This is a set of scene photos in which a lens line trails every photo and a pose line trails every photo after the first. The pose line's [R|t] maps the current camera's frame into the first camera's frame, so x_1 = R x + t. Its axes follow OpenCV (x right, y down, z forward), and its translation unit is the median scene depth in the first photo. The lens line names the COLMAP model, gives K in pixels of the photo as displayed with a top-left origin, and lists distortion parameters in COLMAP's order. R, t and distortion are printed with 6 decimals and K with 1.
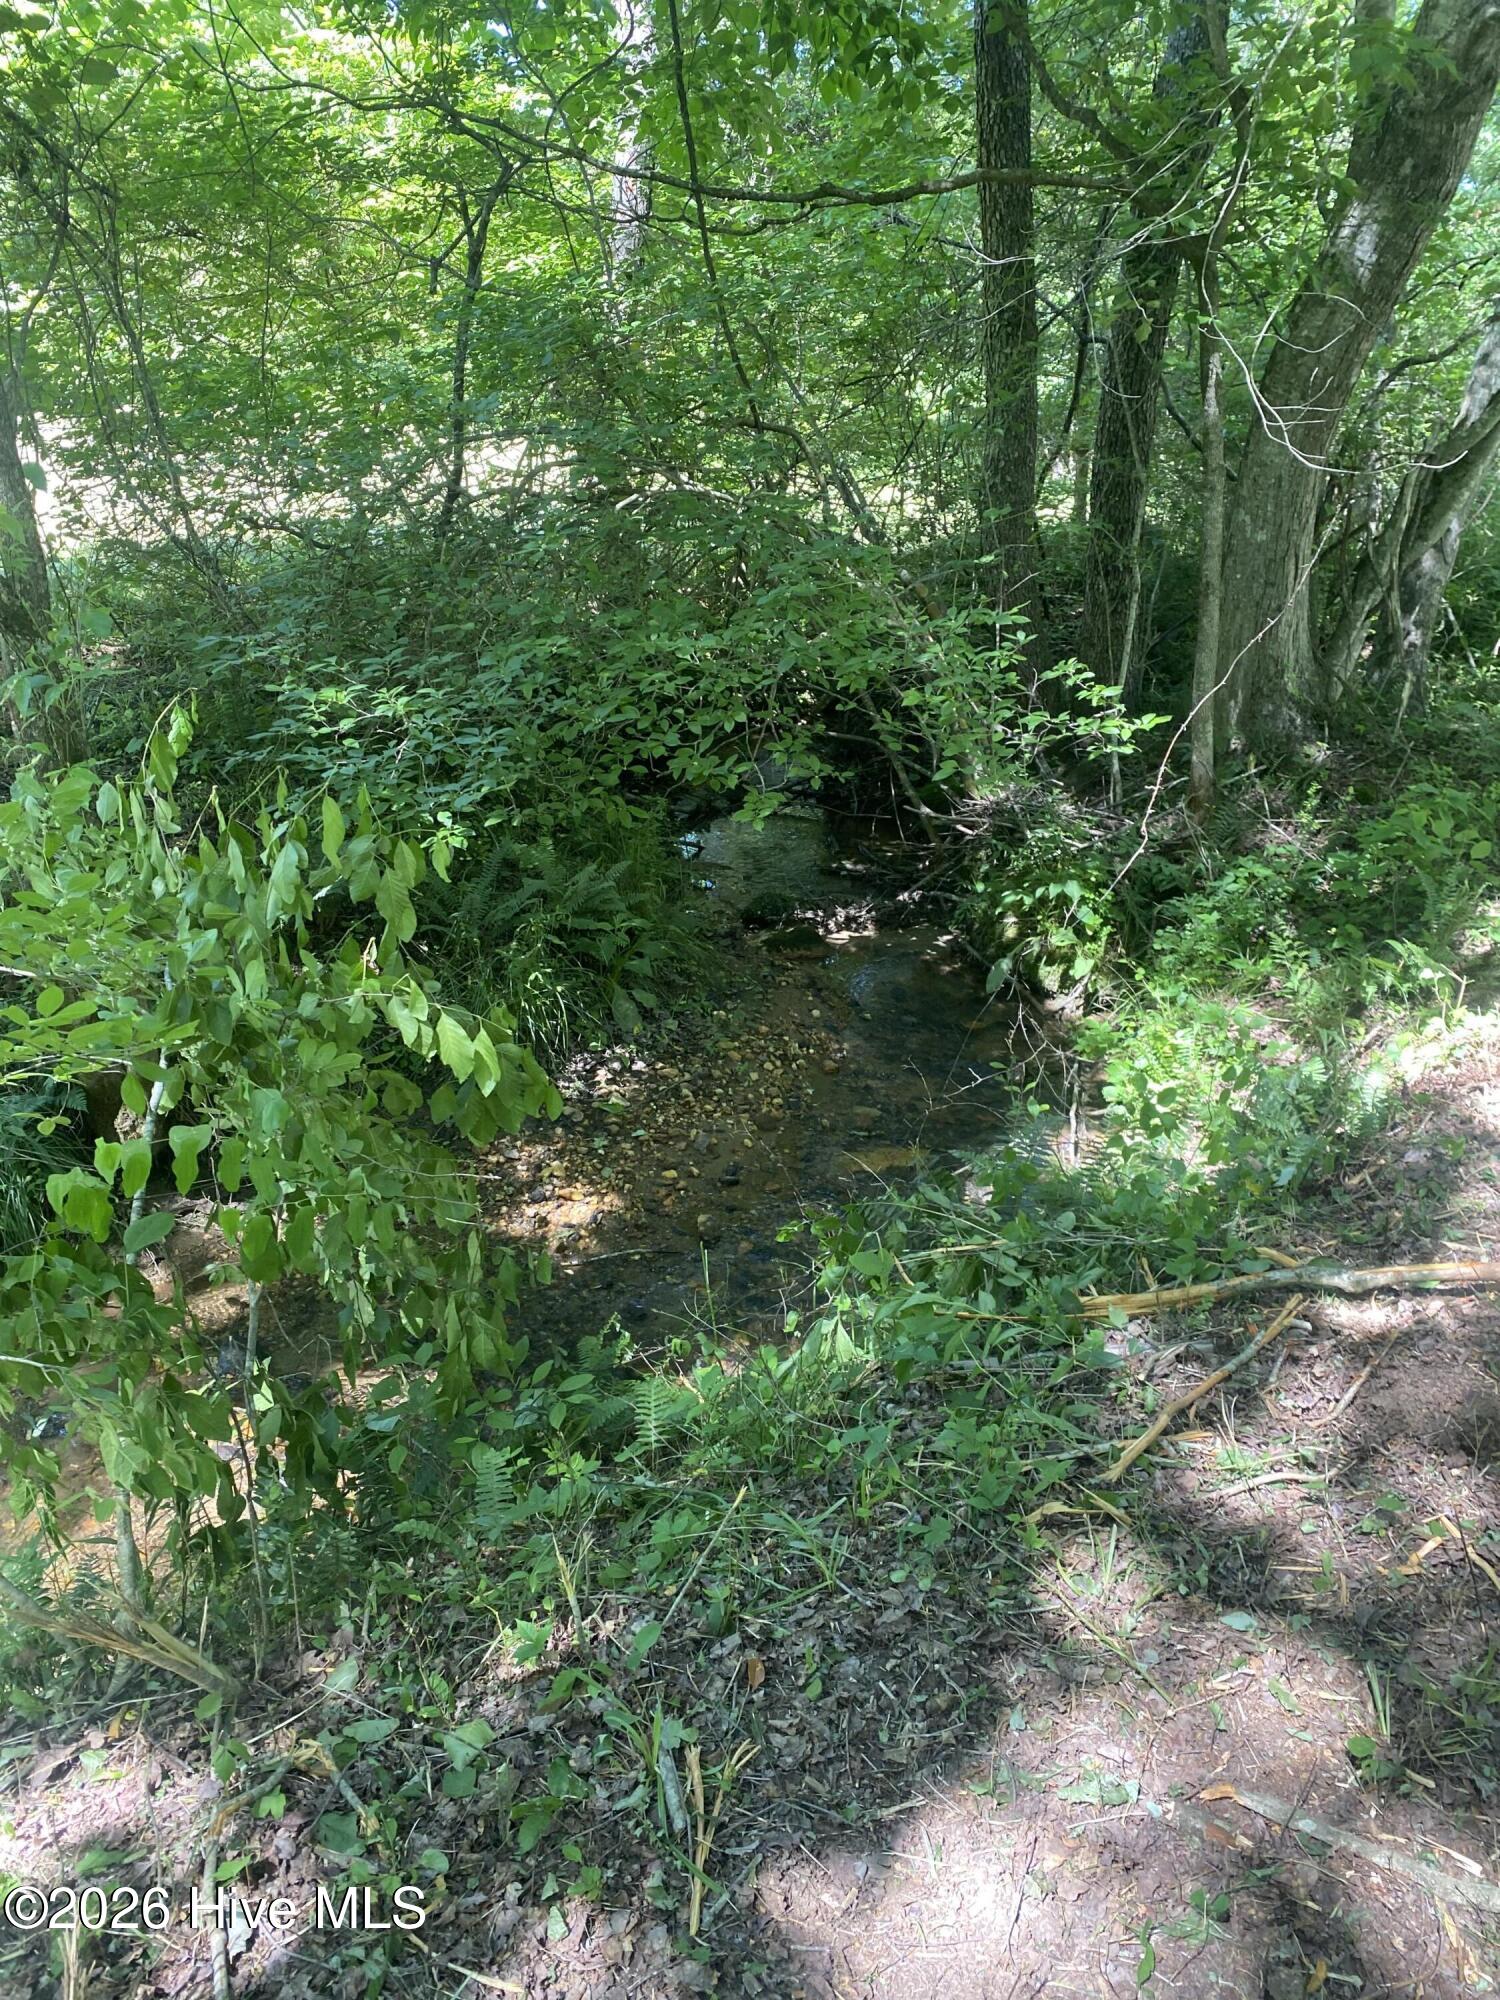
lens RADIAL K [[1532.1, 0, 755.5], [0, 1532.1, 967.5], [0, 0, 1]] dist [0.011811, -0.030171]
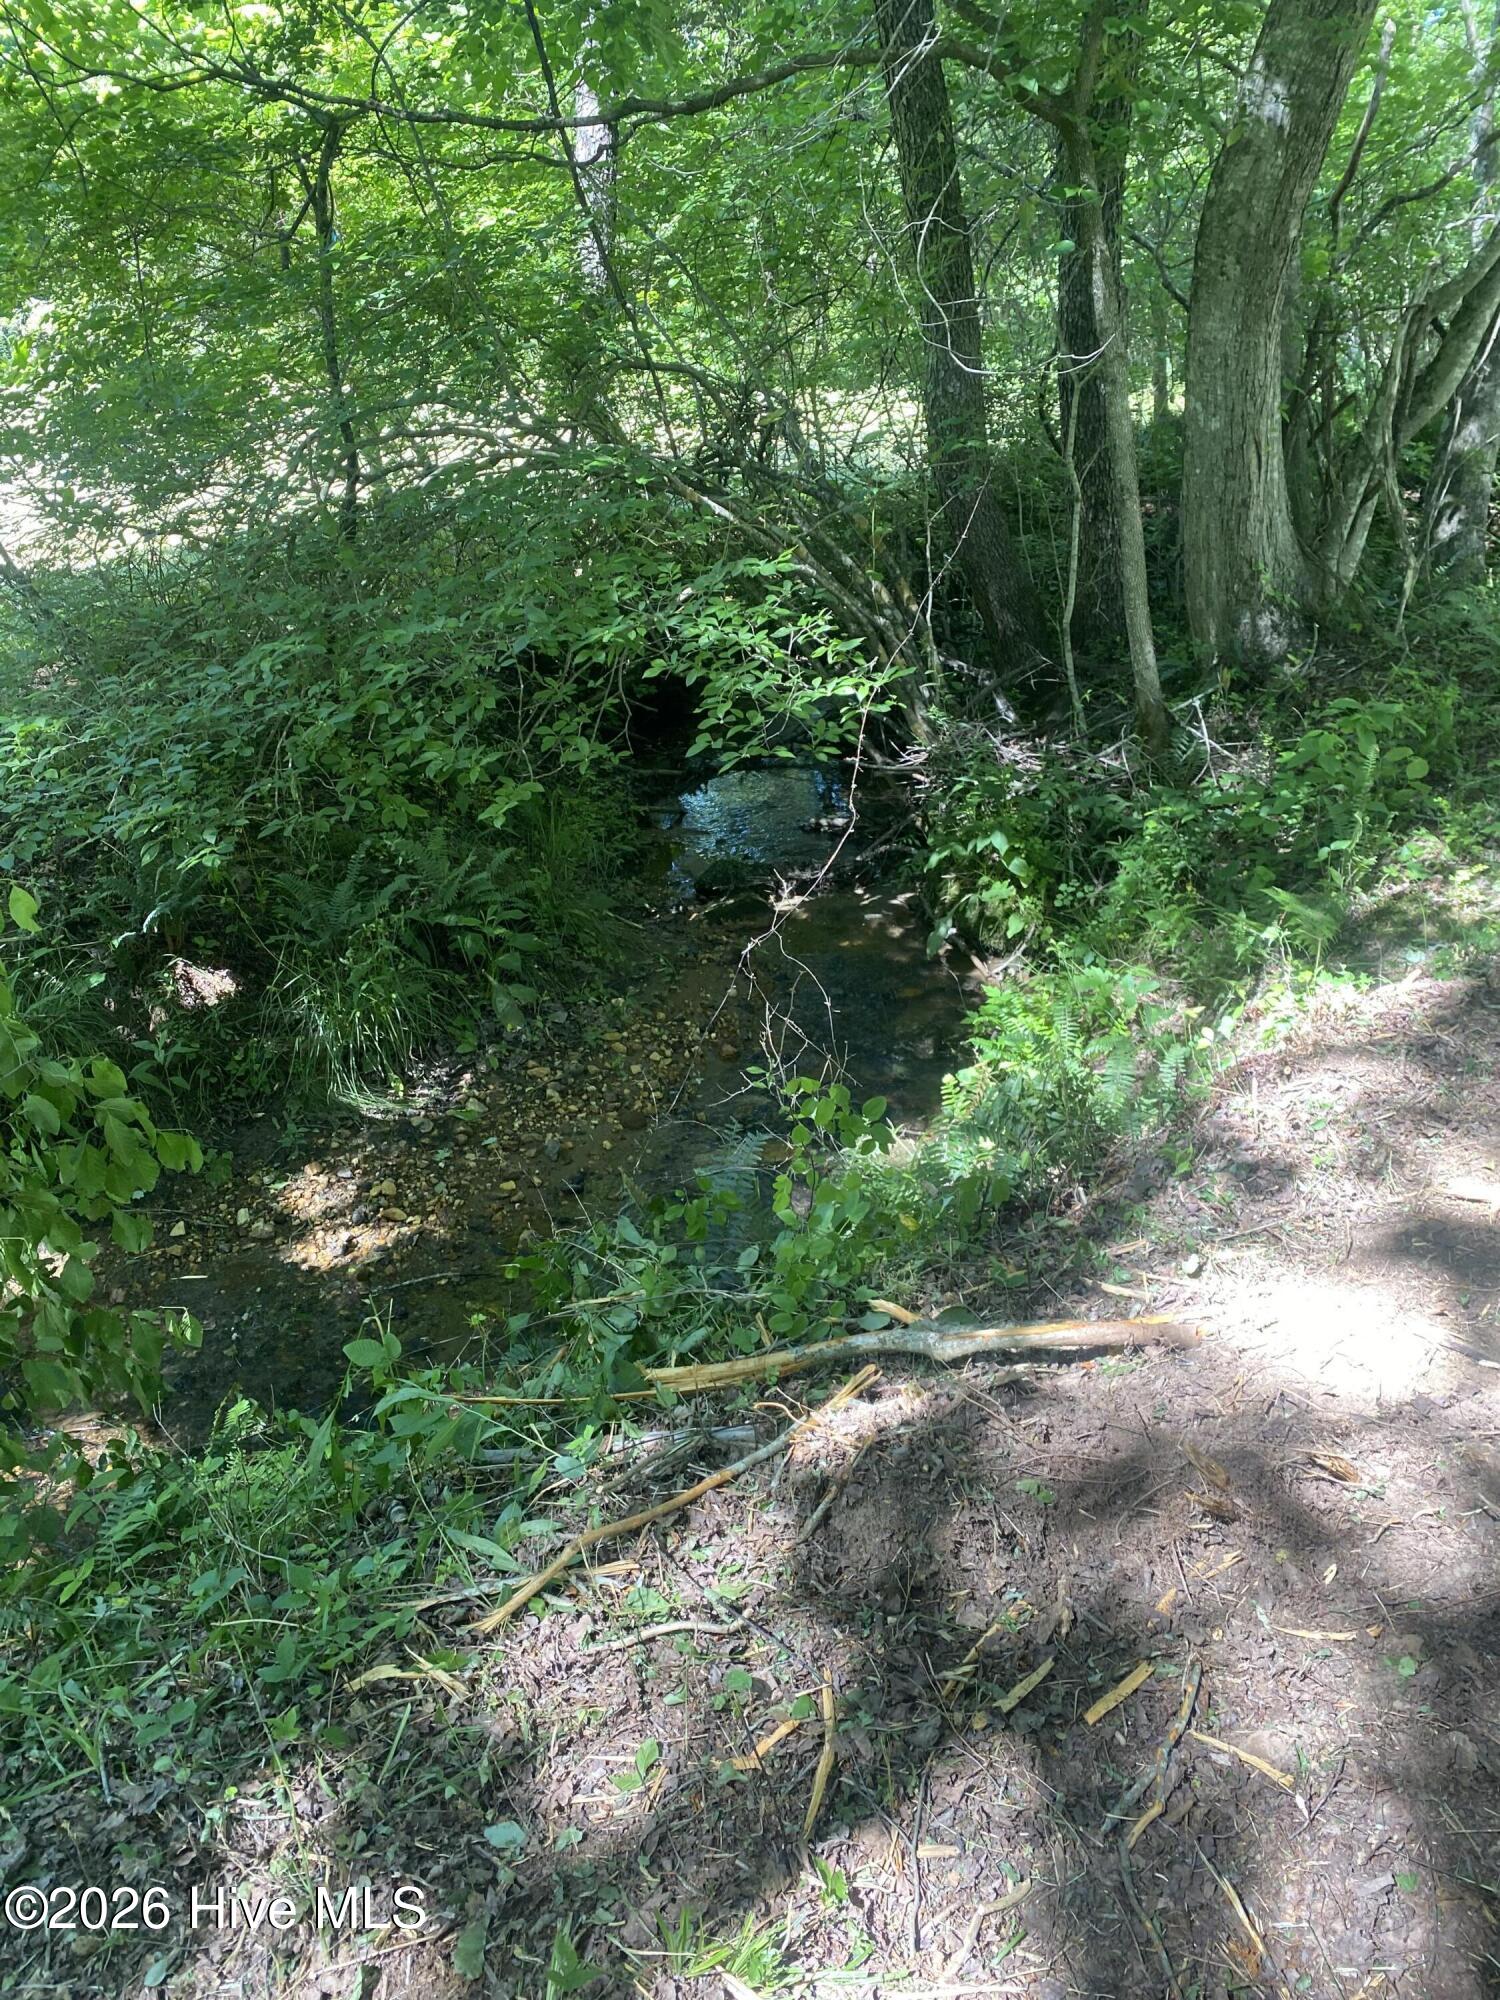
lens RADIAL K [[1532.1, 0, 755.5], [0, 1532.1, 967.5], [0, 0, 1]] dist [0.011811, -0.030171]
pose [[0.987232, -0.062923, -0.146336, 0.224128], [0.069342, 0.996823, 0.039180, -0.024683], [0.143406, -0.048827, 0.988459, 0.080953]]
